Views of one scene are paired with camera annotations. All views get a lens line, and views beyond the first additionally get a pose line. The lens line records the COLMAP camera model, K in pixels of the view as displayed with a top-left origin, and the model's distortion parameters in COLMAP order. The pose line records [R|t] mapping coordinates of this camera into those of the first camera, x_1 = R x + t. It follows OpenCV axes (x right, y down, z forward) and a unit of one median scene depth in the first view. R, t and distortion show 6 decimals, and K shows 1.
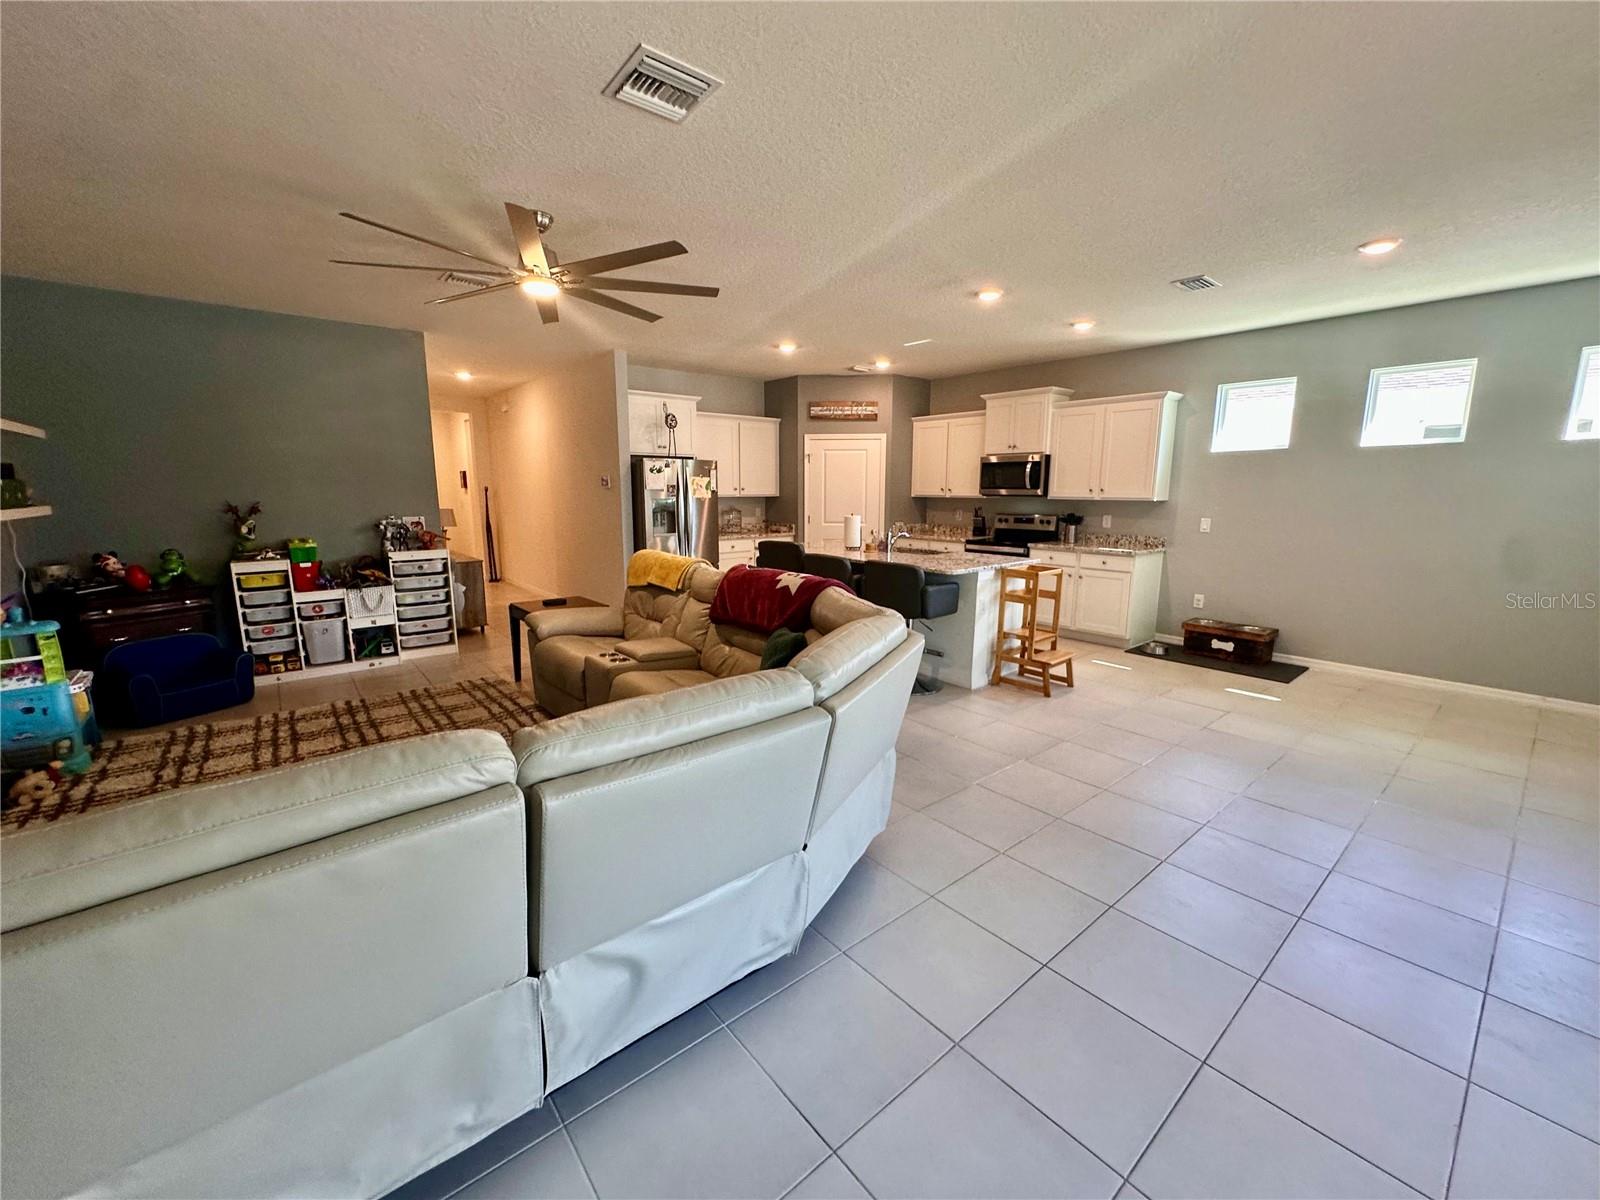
lens RADIAL K [[641.0, 0, 802.8], [0, 641.0, 599.9], [0, 0, 1]] dist [-0.004385, 0.000524]
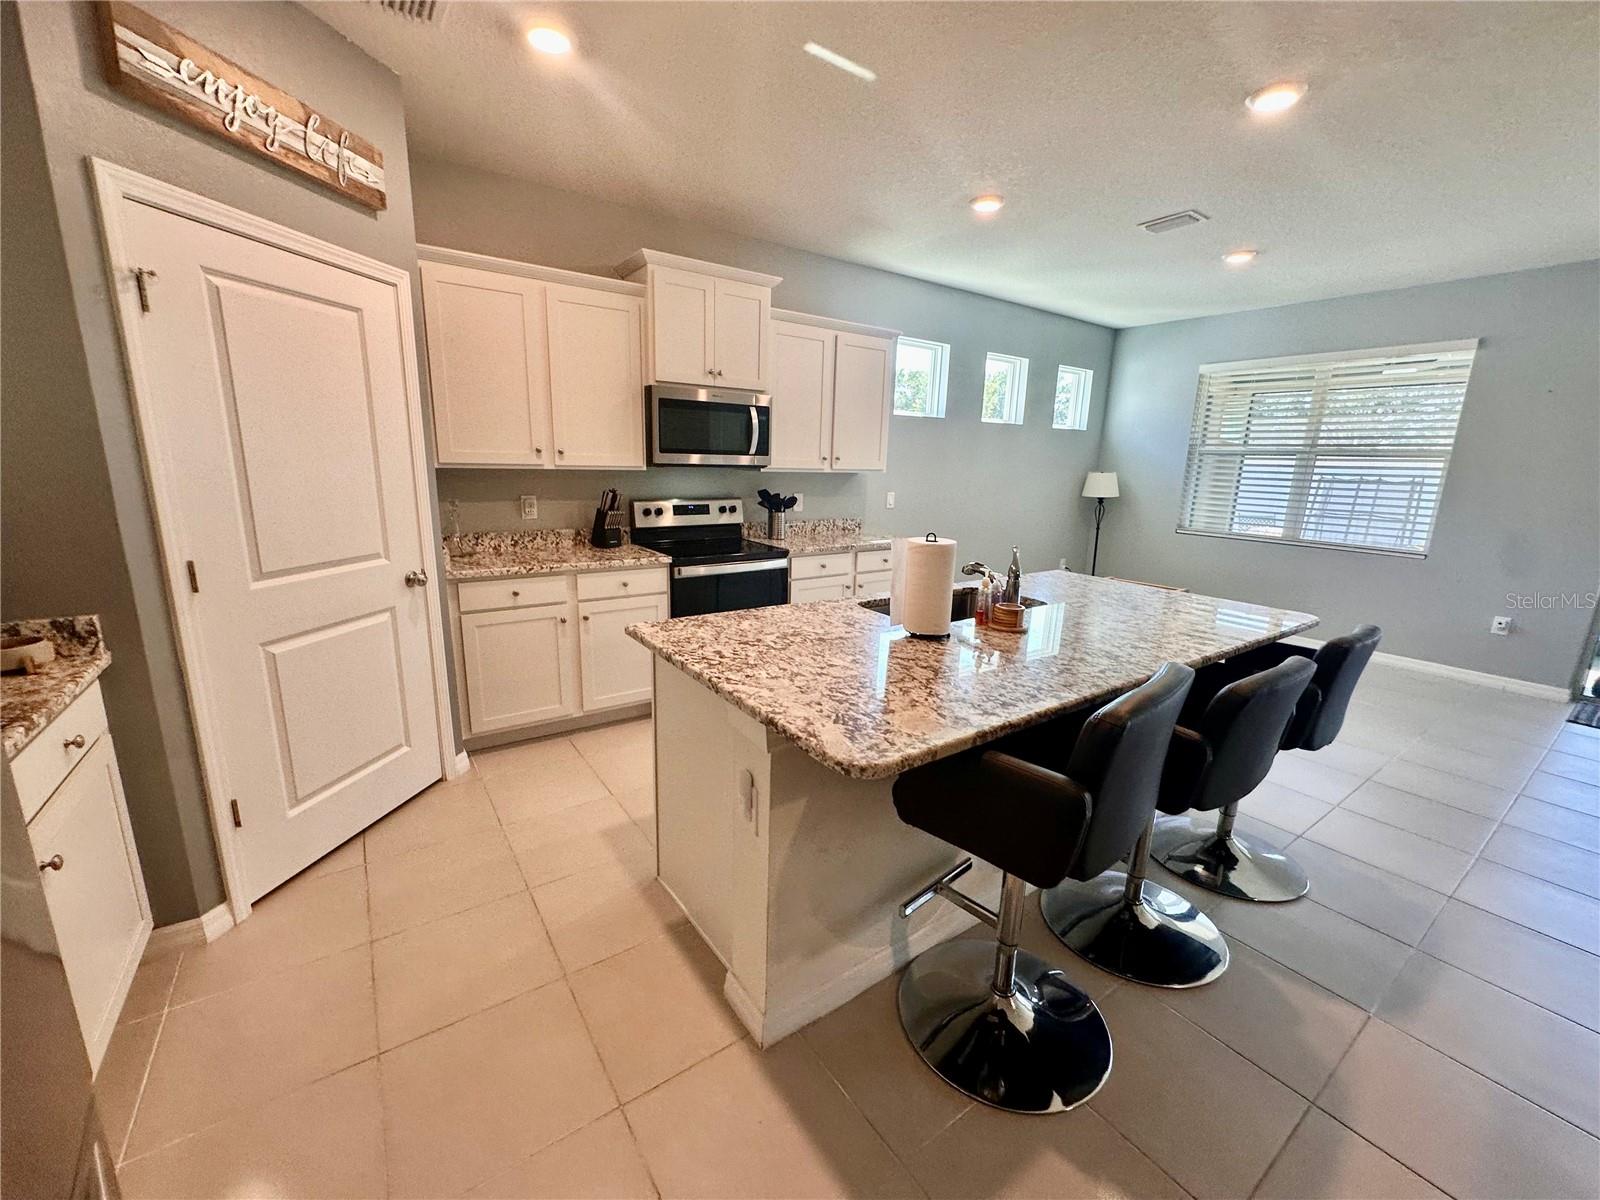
lens RADIAL K [[641.0, 0, 799.6], [0, 641.0, 600.3], [0, 0, 1]] dist [-0.004385, 0.000524]
pose [[0.087645, -0.216429, 0.972356, -0.221728], [0.145092, 0.968477, 0.202488, -0.152332], [-0.985529, 0.123334, 0.116285, 0.881695]]
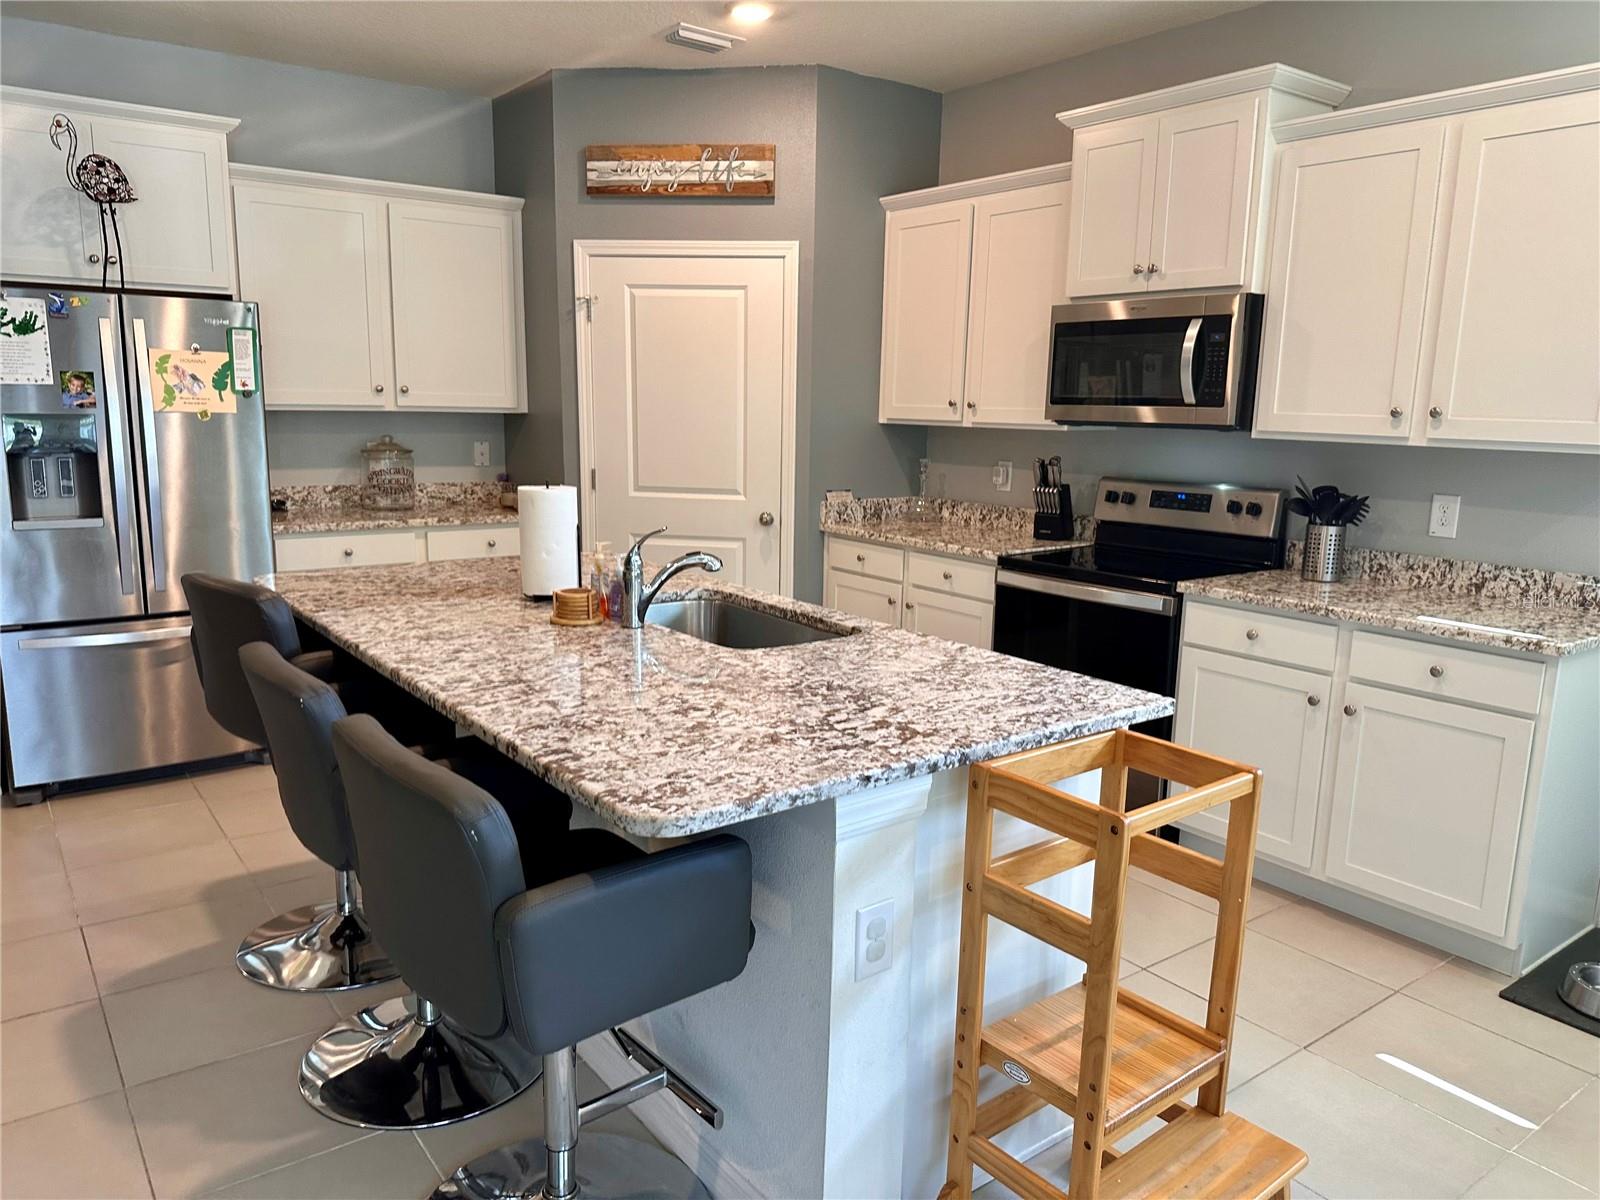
lens RADIAL K [[1126.6, 0, 797.7], [0, 1126.6, 609.0], [0, 0, 1]] dist [0.044920, -0.061349]
pose [[0.998238, 0.028222, -0.052203, 0.187314], [-0.027531, 0.999524, 0.013902, -0.073620], [0.052571, -0.012440, 0.998540, 0.422594]]
